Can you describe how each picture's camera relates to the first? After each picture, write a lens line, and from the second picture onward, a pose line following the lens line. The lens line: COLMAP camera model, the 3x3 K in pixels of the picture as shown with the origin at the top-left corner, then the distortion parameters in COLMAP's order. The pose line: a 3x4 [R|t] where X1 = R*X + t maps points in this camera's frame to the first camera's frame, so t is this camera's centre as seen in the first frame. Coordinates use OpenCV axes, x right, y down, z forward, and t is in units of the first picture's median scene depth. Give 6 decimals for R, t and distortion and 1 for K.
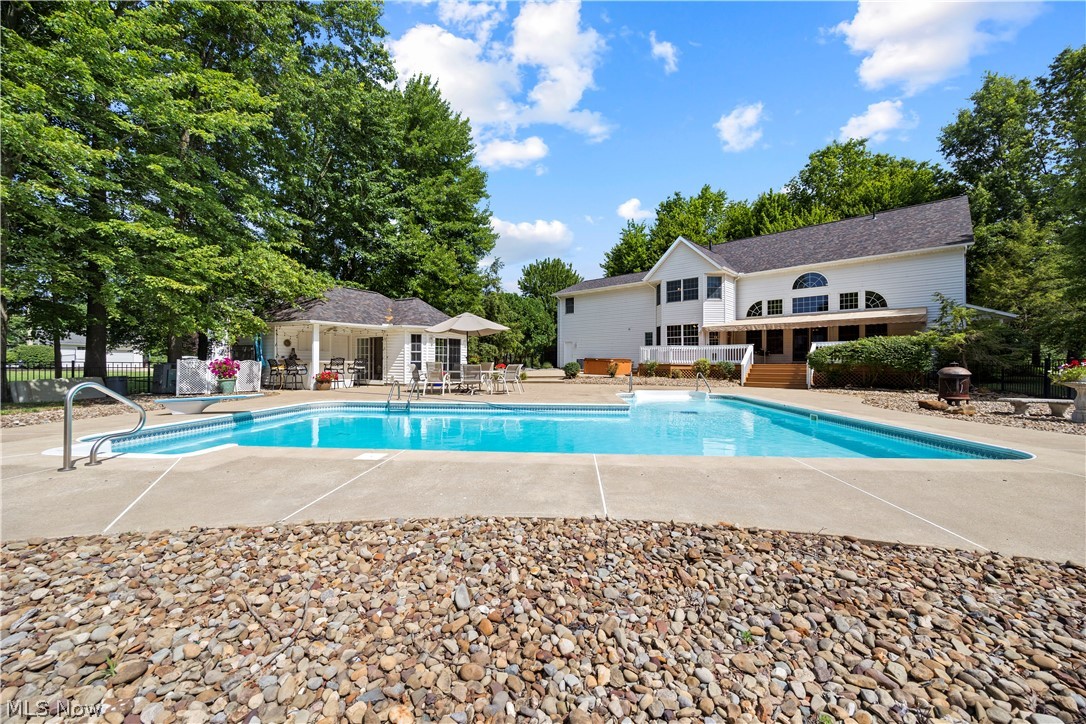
lens RADIAL K [[423.8, 0, 546.5], [0, 423.8, 362.6], [0, 0, 1]] dist [0.002491, 0.000098]
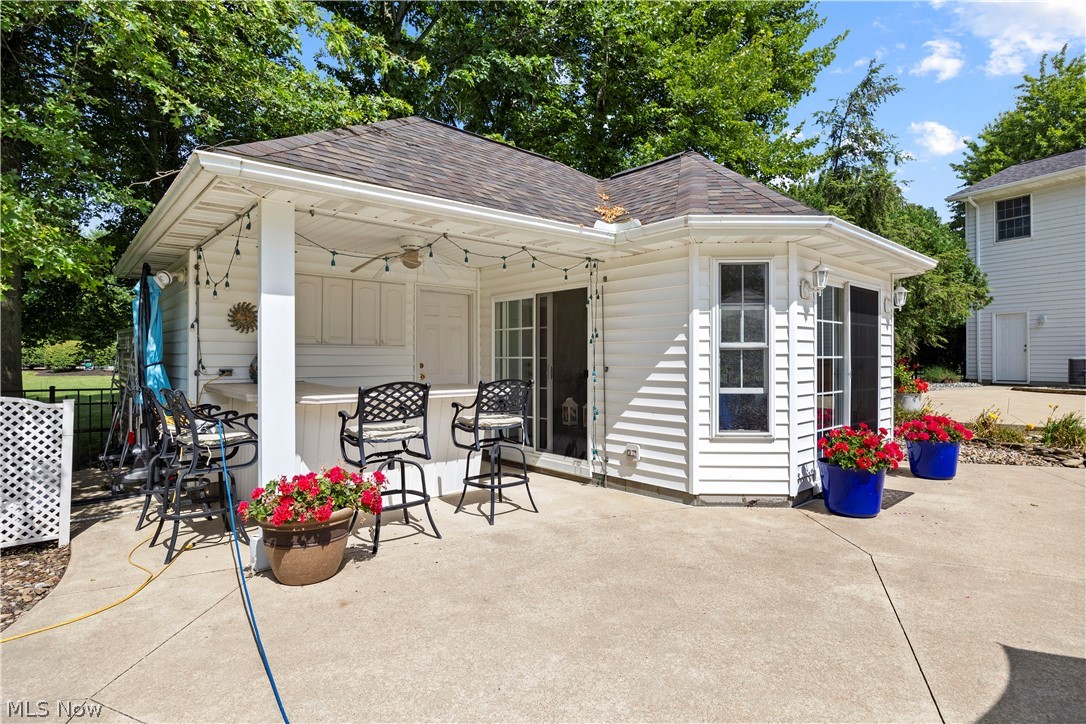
lens RADIAL K [[559.8, 0, 542.8], [0, 559.8, 360.5], [0, 0, 1]] dist [0.000306, 0.000018]
pose [[0.933503, -0.007131, -0.358498, -0.292927], [0.007747, 0.999970, 0.000283, -0.018299], [0.358486, -0.003042, 0.933530, 0.683258]]
